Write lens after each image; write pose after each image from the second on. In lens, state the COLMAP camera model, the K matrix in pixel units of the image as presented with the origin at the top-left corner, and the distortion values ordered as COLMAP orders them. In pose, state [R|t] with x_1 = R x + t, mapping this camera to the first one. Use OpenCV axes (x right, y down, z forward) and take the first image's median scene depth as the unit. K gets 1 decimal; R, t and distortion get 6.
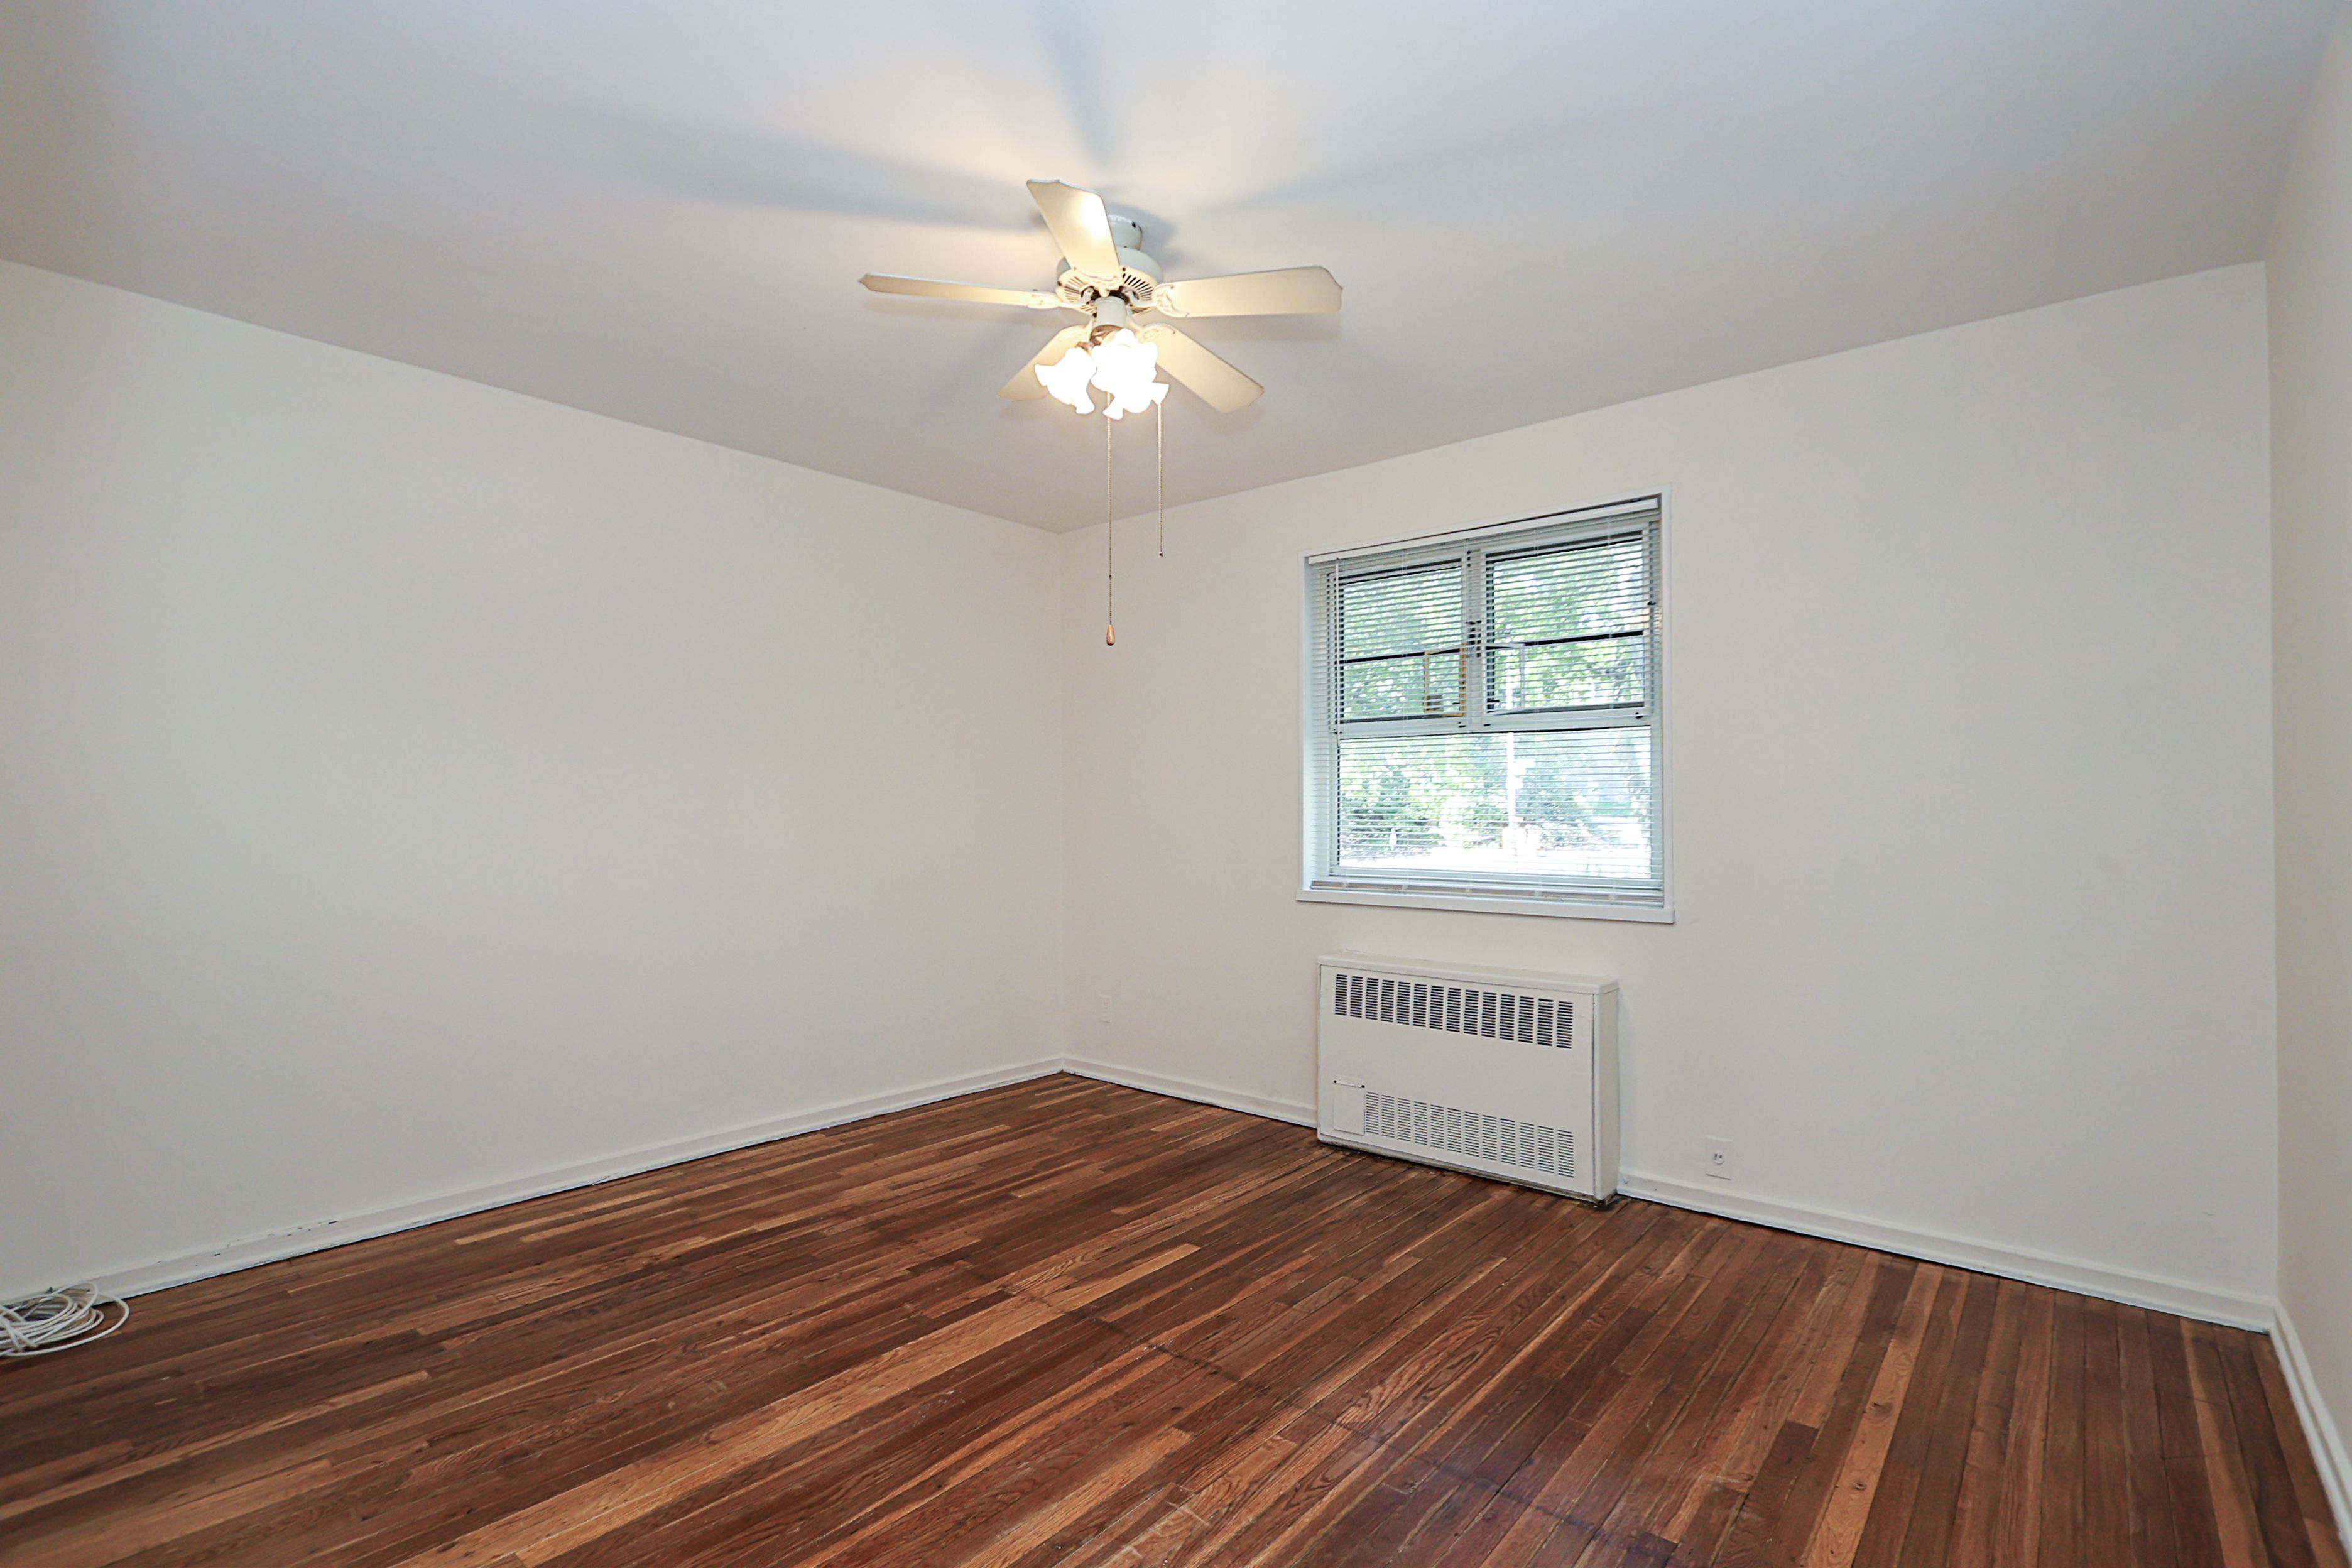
lens RADIAL K [[1130.6, 0, 1117.2], [0, 1130.6, 779.6], [0, 0, 1]] dist [-0.013208, 0.000182]
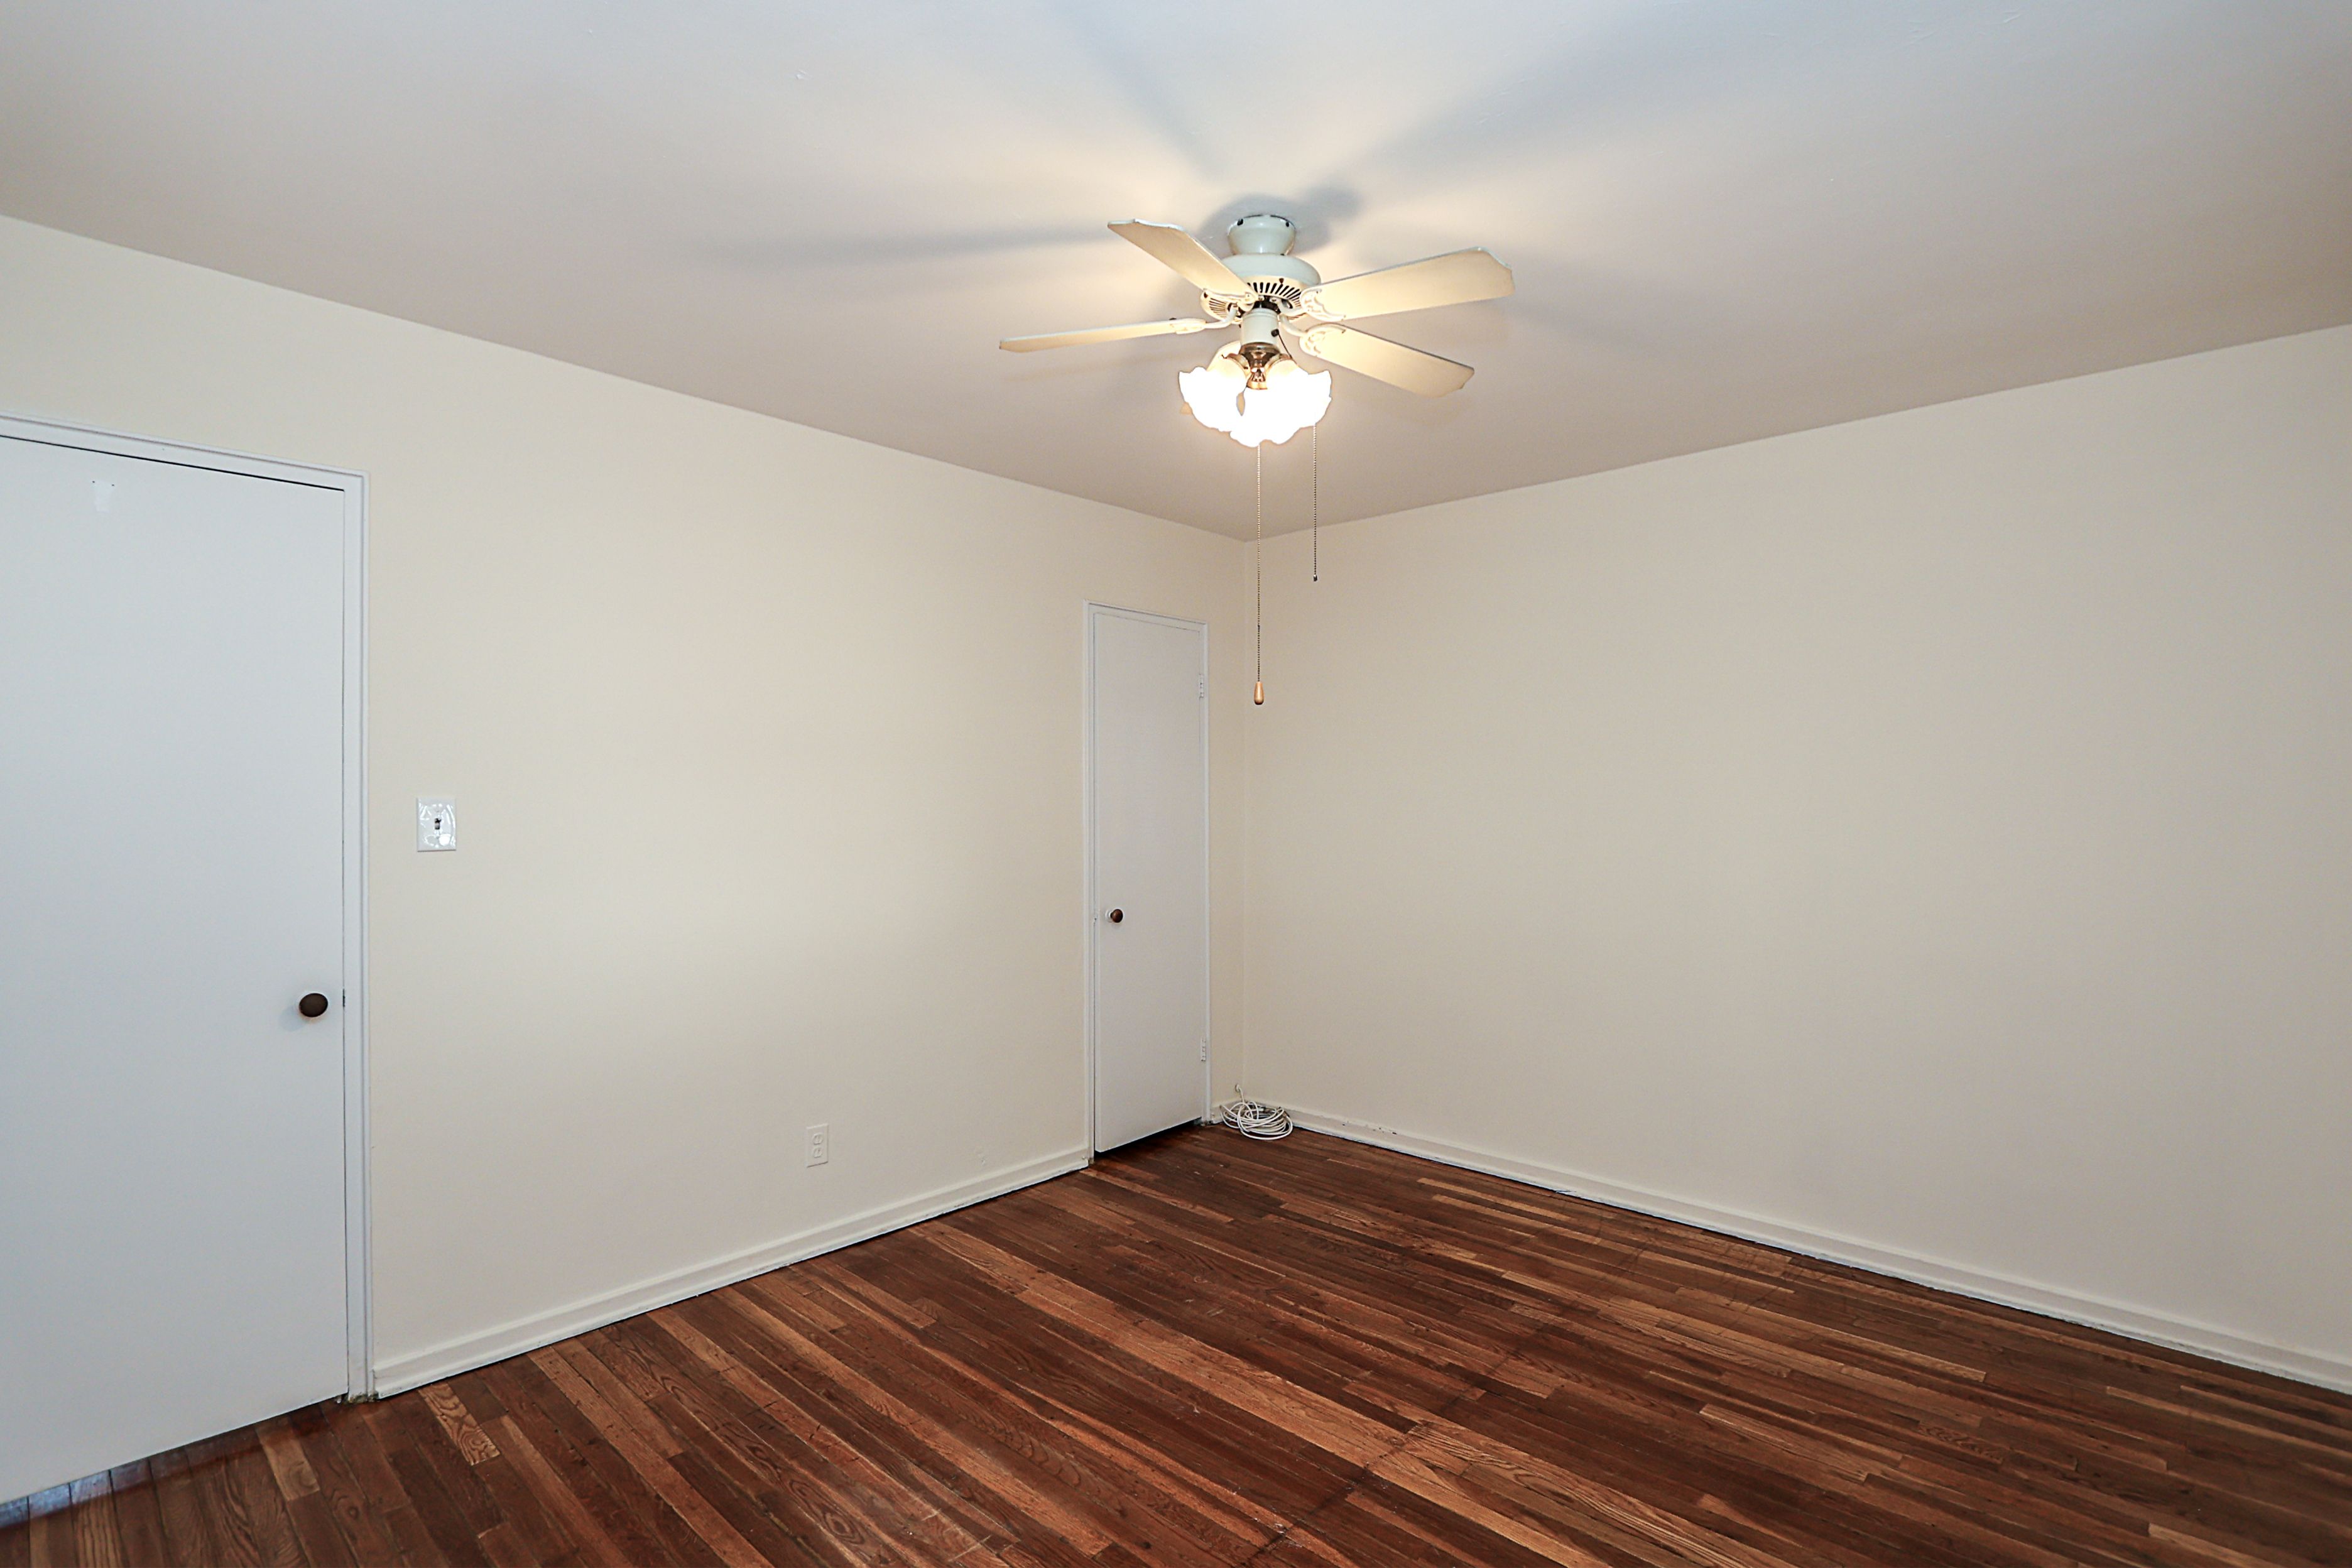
lens RADIAL K [[1130.6, 0, 1117.2], [0, 1130.6, 779.6], [0, 0, 1]] dist [-0.013208, 0.000182]
pose [[-0.072978, -0.017656, -0.997177, 0.715926], [0.032367, 0.999275, -0.020062, -0.013070], [0.996808, -0.033739, -0.072354, 0.814676]]
